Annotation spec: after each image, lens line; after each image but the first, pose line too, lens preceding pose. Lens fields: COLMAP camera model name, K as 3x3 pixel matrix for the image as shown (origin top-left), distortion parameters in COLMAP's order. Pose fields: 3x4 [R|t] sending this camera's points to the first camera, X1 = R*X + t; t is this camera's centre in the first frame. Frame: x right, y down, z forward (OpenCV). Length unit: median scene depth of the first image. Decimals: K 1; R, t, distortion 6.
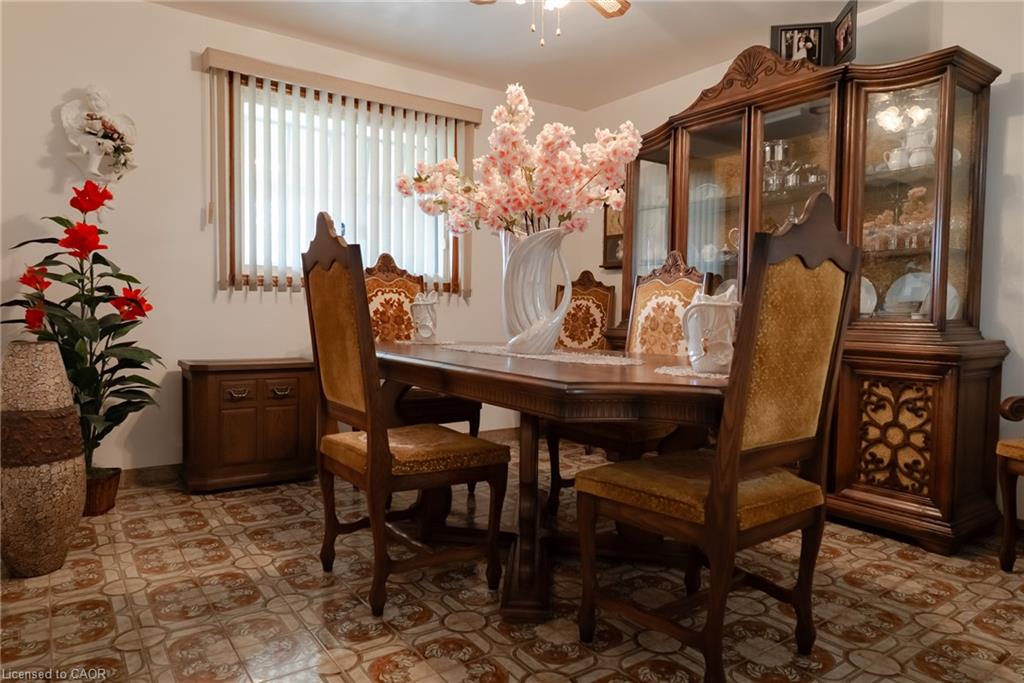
lens RADIAL K [[649.7, 0, 510.8], [0, 649.7, 339.8], [0, 0, 1]] dist [0.006683, -0.003992]
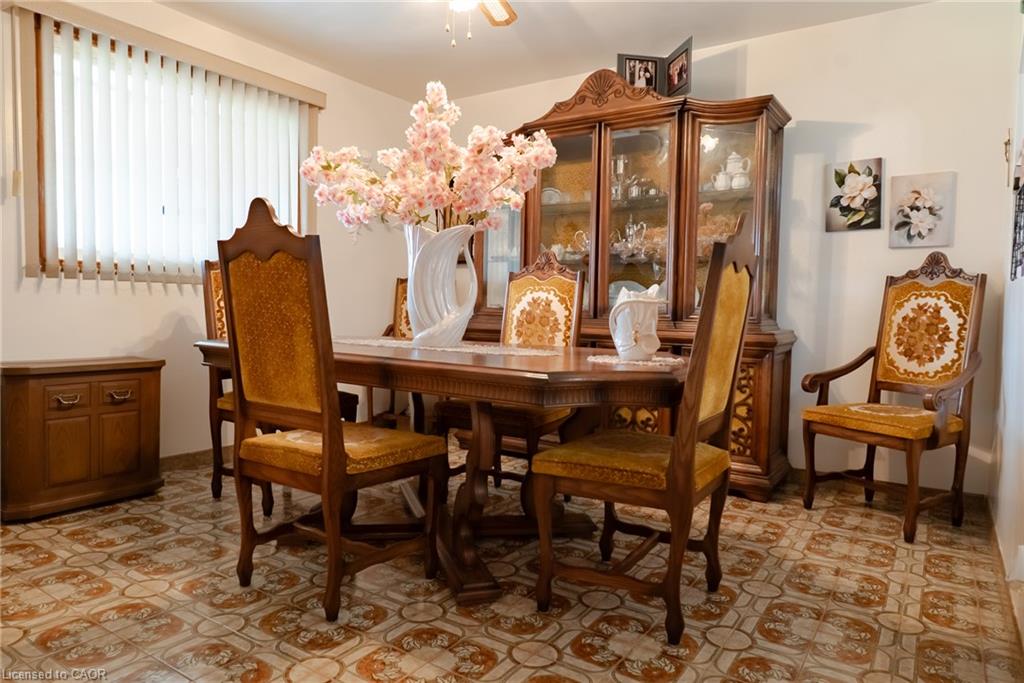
lens RADIAL K [[649.7, 0, 512.8], [0, 649.7, 339.3], [0, 0, 1]] dist [0.006683, -0.003992]
pose [[0.935517, -0.013314, 0.353032, -0.221829], [0.009262, 0.999870, 0.013165, -0.003113], [-0.353161, -0.009046, 0.935519, 0.003853]]
